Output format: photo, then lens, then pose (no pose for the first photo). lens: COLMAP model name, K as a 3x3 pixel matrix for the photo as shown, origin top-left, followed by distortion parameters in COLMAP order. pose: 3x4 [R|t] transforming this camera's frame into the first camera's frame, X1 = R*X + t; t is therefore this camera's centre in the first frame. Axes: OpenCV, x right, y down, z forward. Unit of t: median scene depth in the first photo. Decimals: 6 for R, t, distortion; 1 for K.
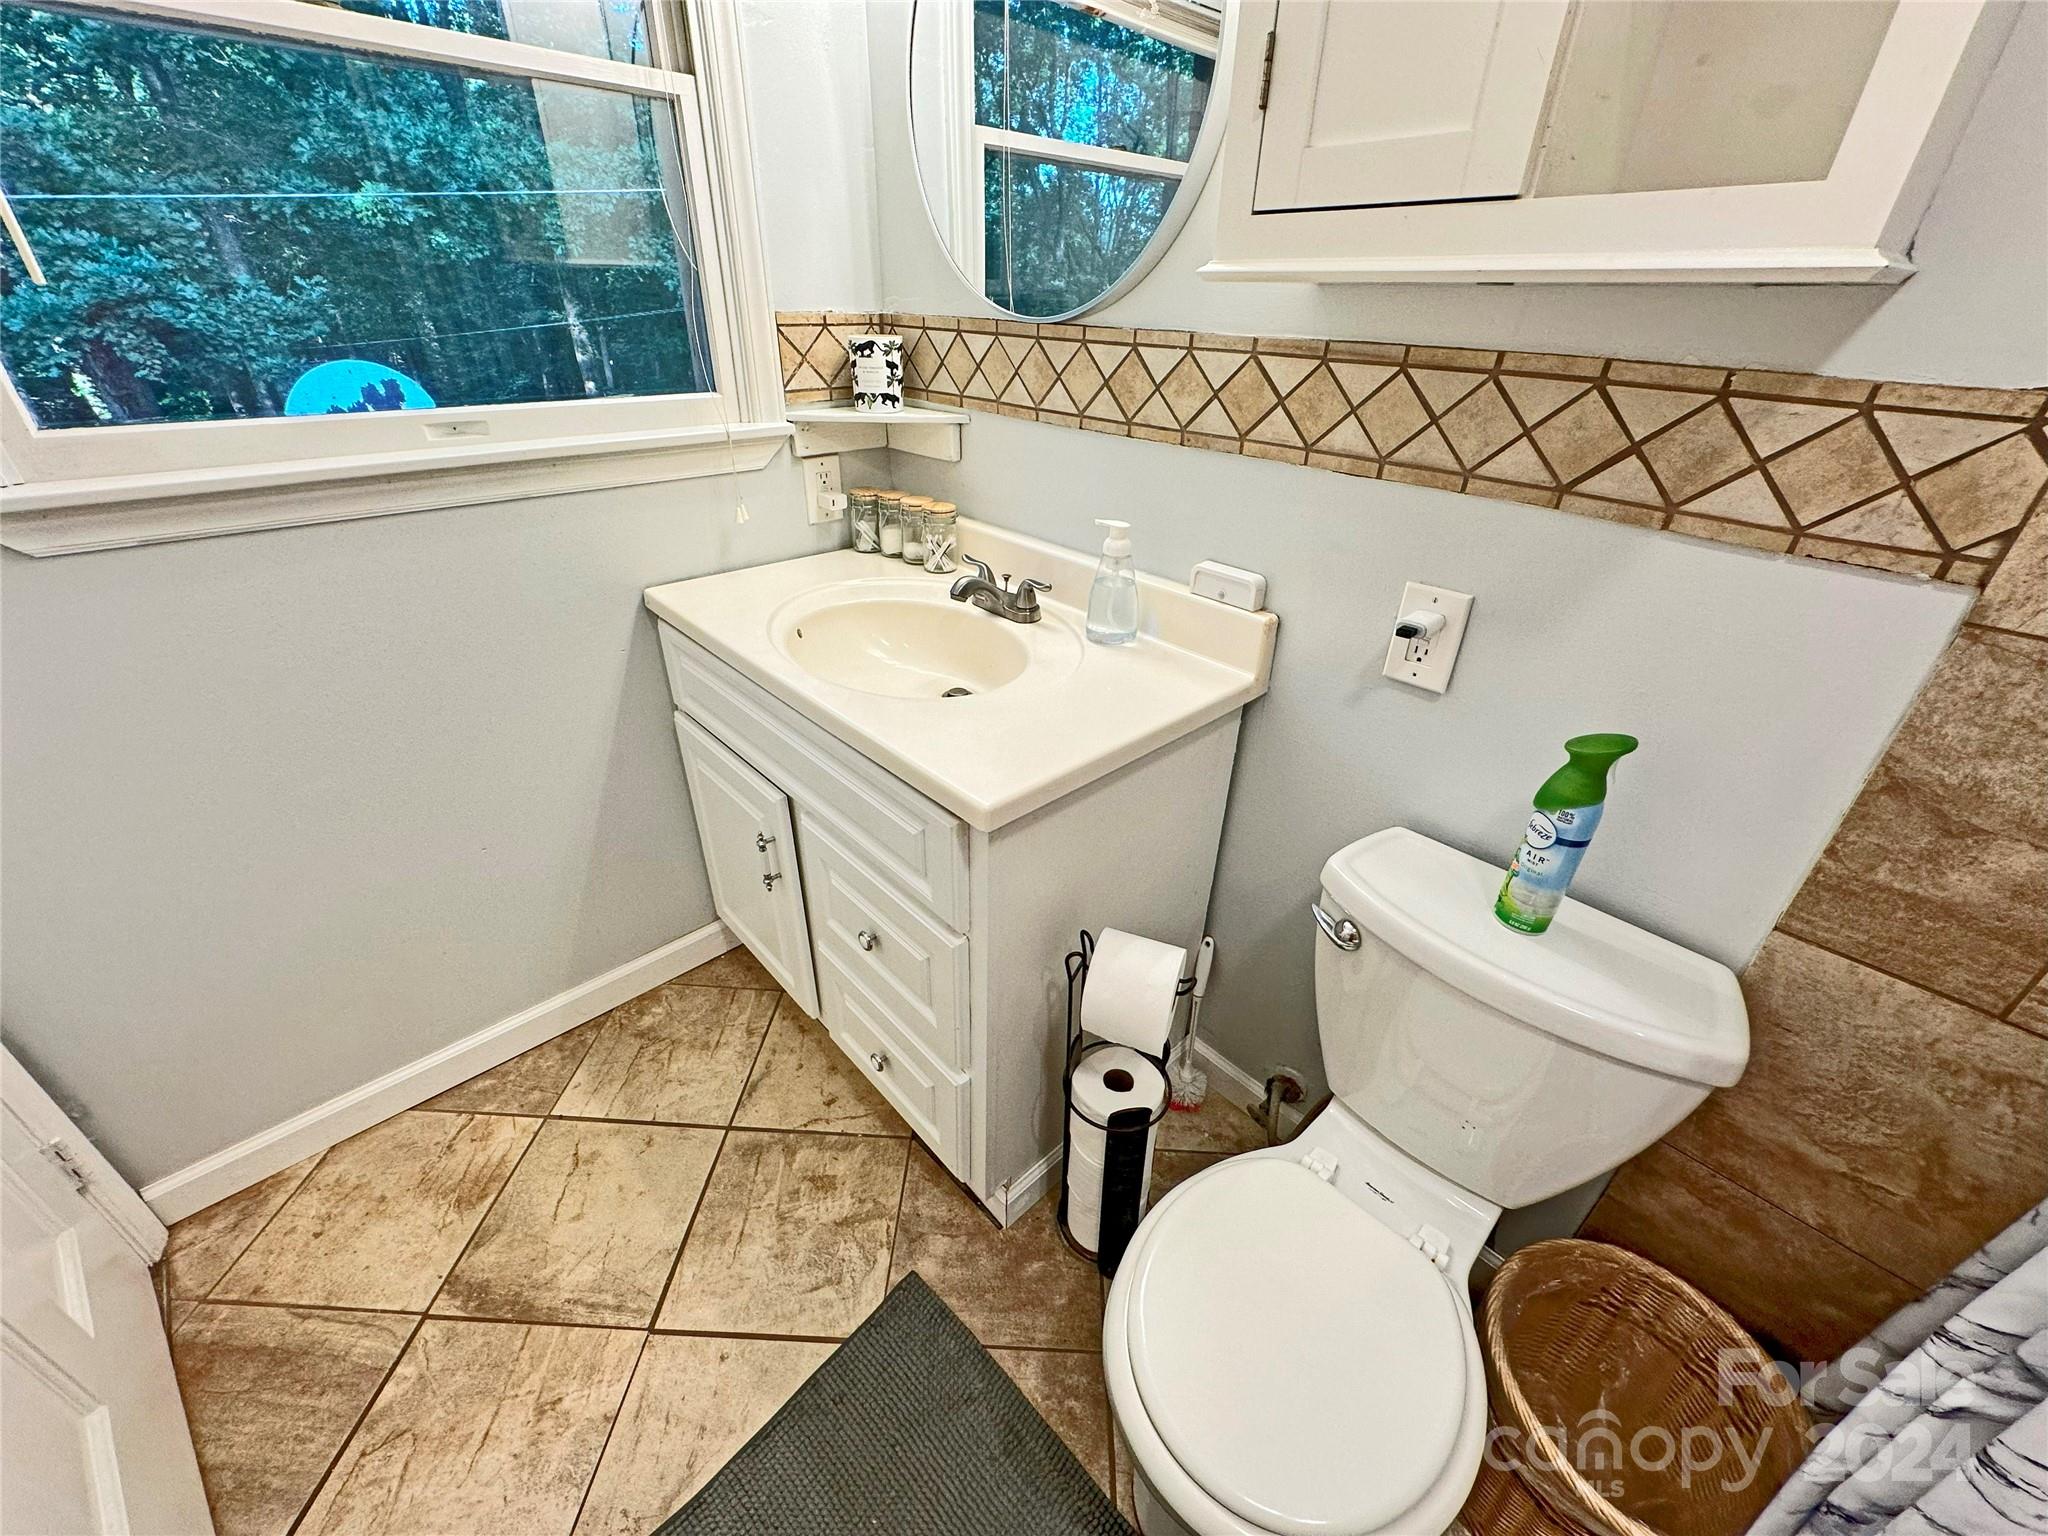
lens RADIAL K [[816.8, 0, 1023.0], [0, 816.8, 767.8], [0, 0, 1]] dist [-0.000949, -0.000008]
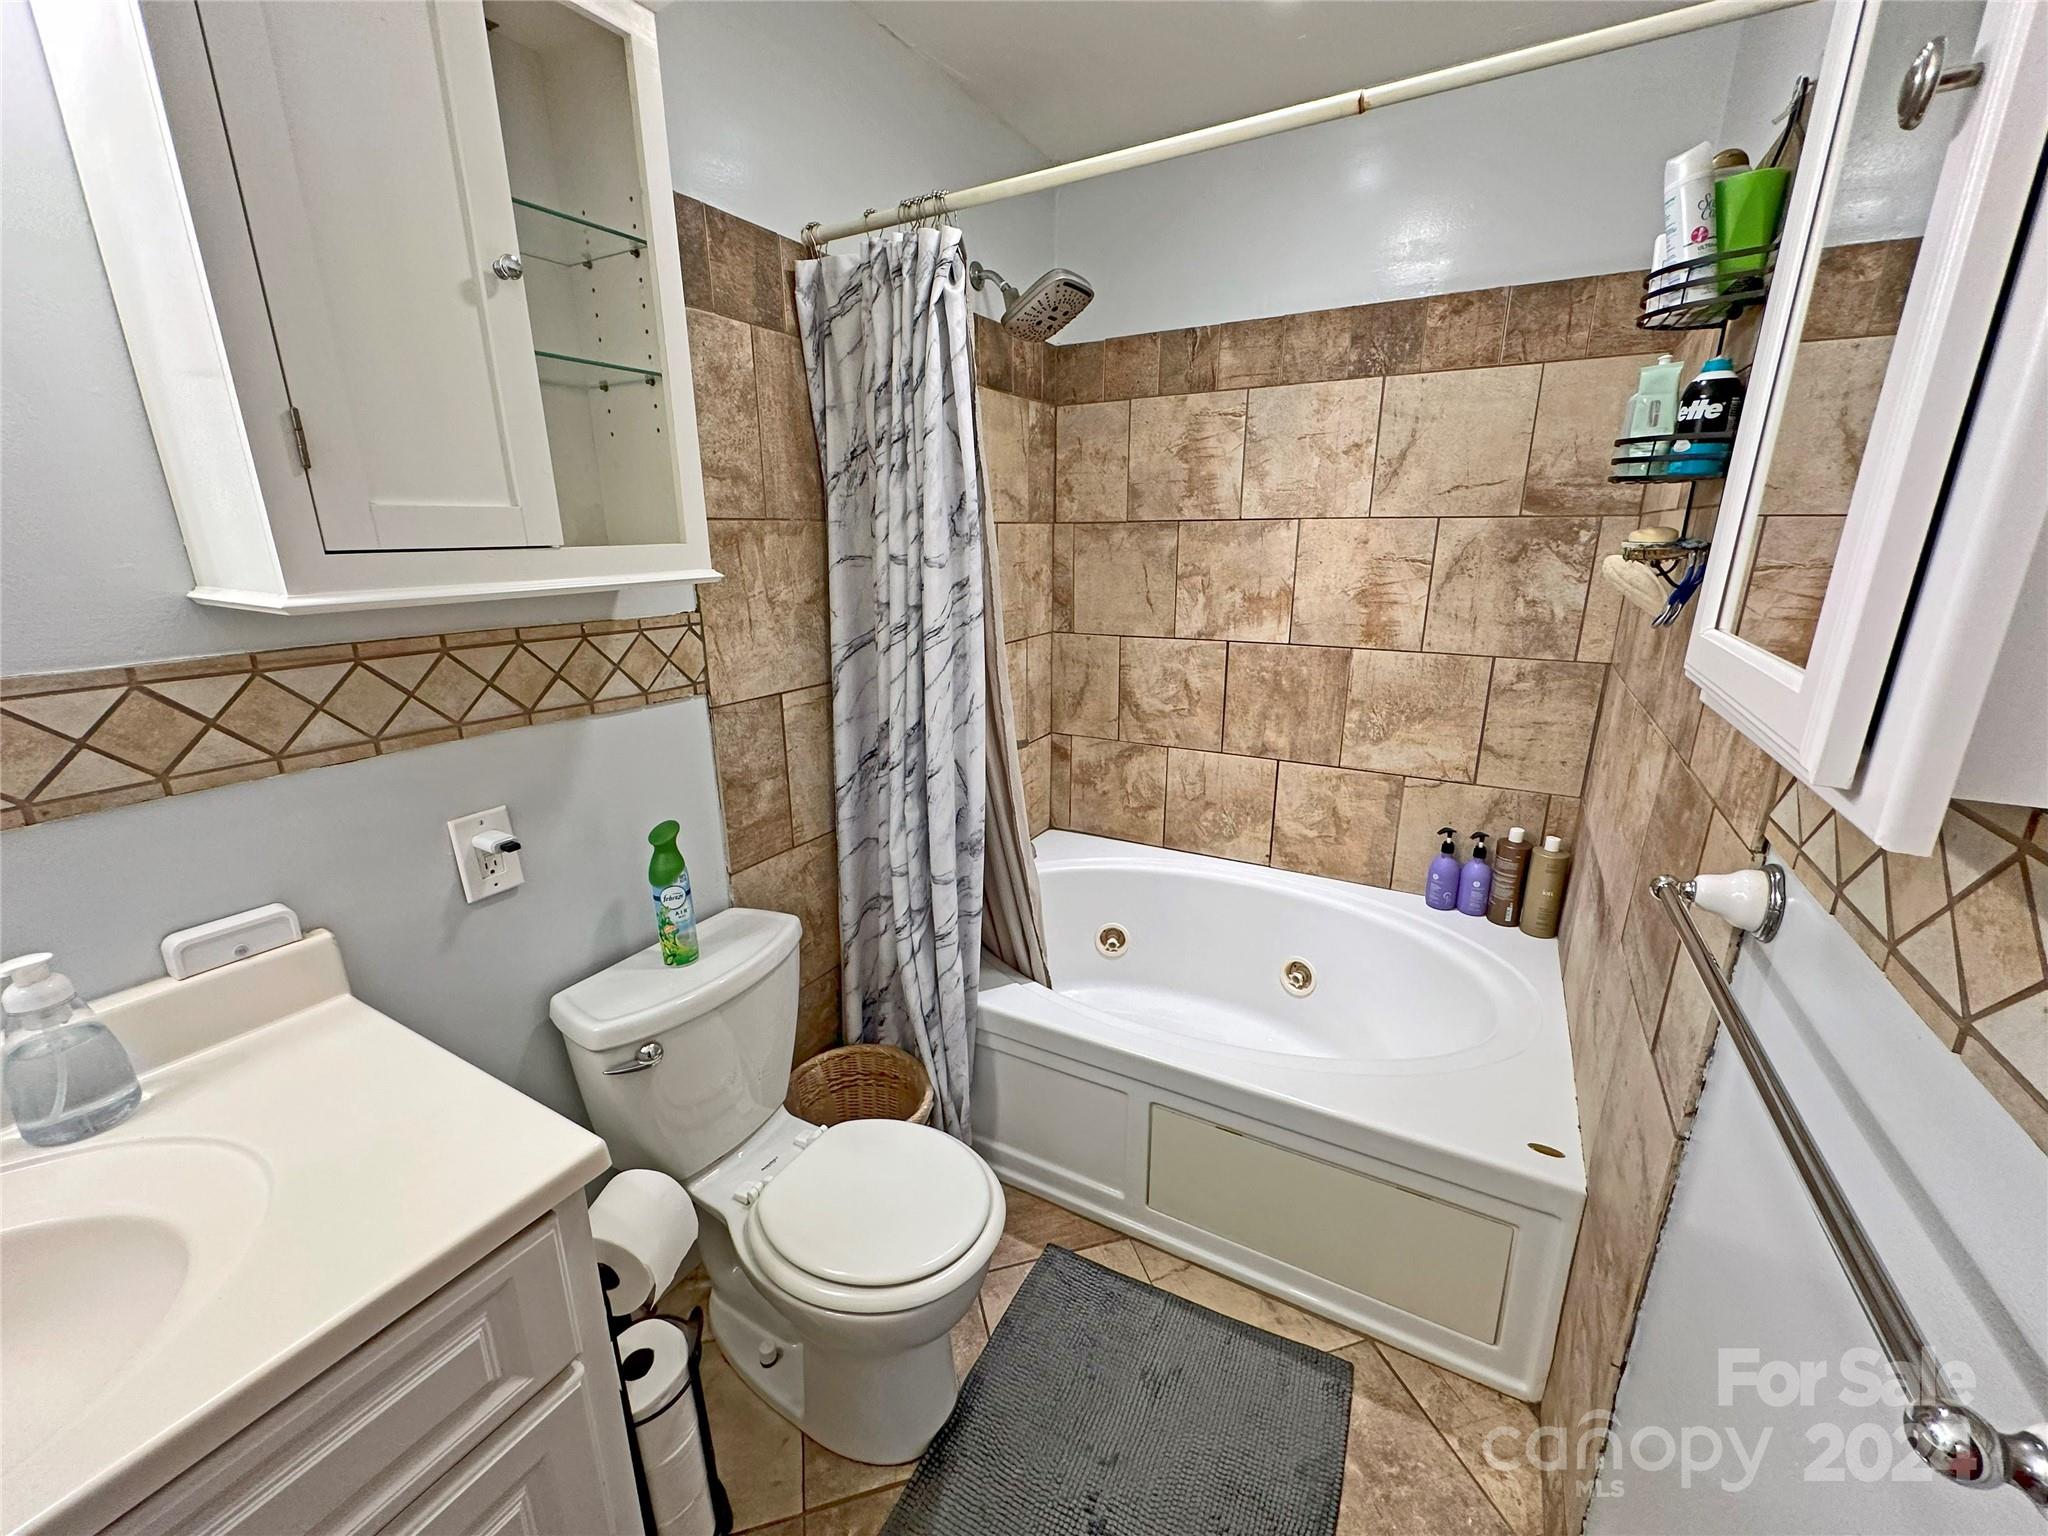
lens RADIAL K [[816.8, 0, 1023.0], [0, 816.8, 767.8], [0, 0, 1]] dist [-0.000949, -0.000008]
pose [[-0.295062, -0.287459, 0.911211, -0.744832], [0.477478, 0.781693, 0.401213, -0.348315], [-0.827619, 0.553465, -0.093392, 0.392499]]
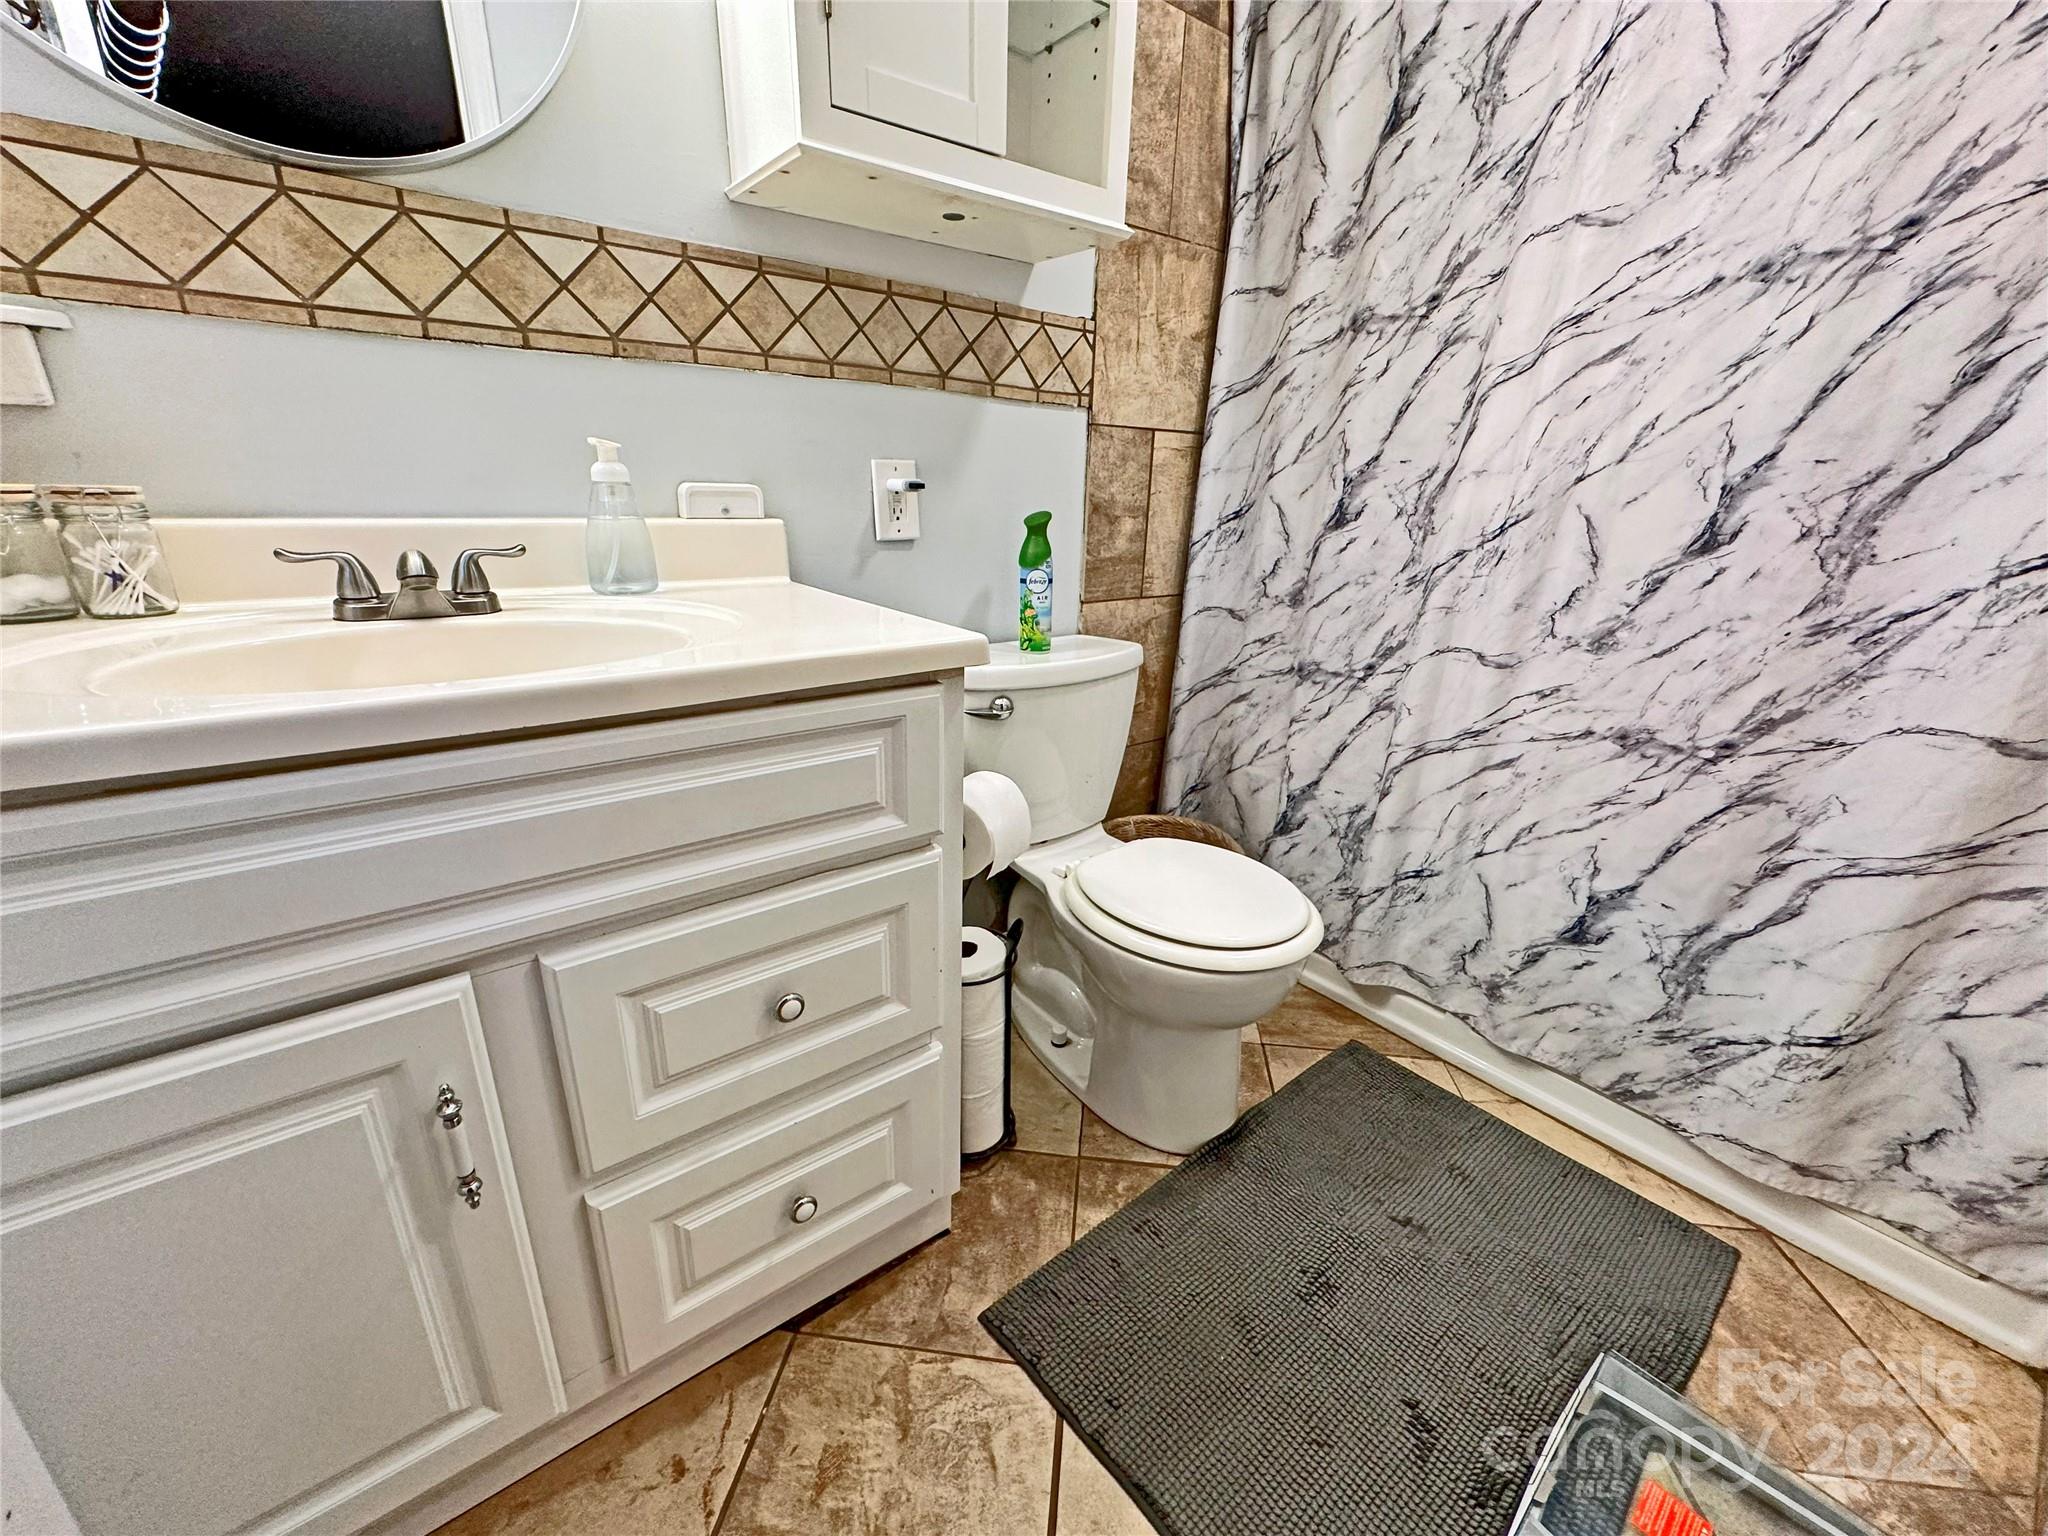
lens RADIAL K [[816.8, 0, 1023.0], [0, 816.8, 767.8], [0, 0, 1]] dist [-0.000949, -0.000008]
pose [[0.094165, -0.350164, 0.931943, -0.843498], [0.481445, 0.835380, 0.265236, -0.048234], [-0.871403, 0.423704, 0.247248, 0.658229]]
